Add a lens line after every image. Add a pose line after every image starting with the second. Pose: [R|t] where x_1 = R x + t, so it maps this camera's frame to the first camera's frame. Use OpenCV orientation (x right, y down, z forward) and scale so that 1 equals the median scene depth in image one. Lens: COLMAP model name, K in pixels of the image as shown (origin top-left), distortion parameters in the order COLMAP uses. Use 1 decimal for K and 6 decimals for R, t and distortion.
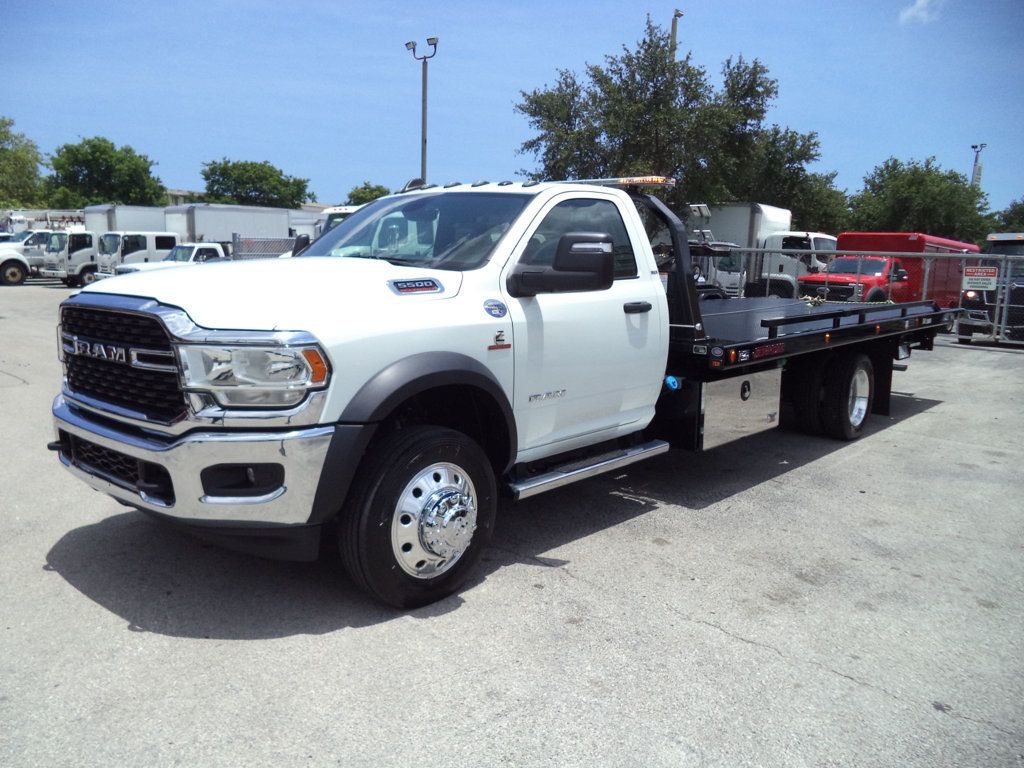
lens RADIAL K [[830.9, 0, 502.3], [0, 830.9, 364.5], [0, 0, 1]] dist [-0.027942, -0.000998]
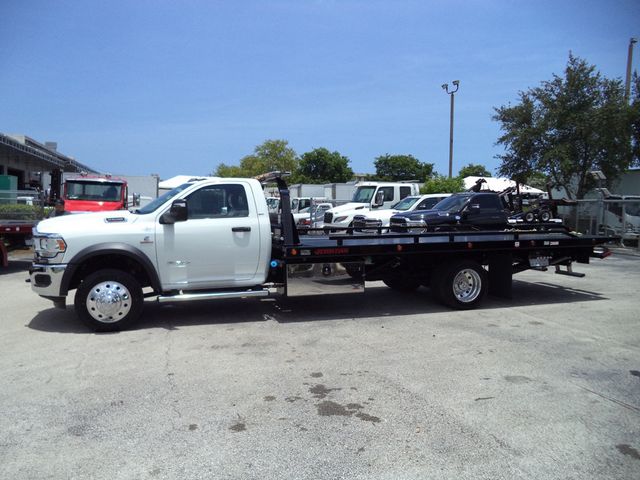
lens RADIAL K [[519.3, 0, 334.2], [0, 519.3, 240.8], [0, 0, 1]] dist [-0.027942, -0.000998]
pose [[0.880376, 0.014449, -0.474057, 0.231266], [-0.047169, 0.997248, -0.057202, 0.007216], [0.471925, 0.072720, 0.878634, -0.032071]]
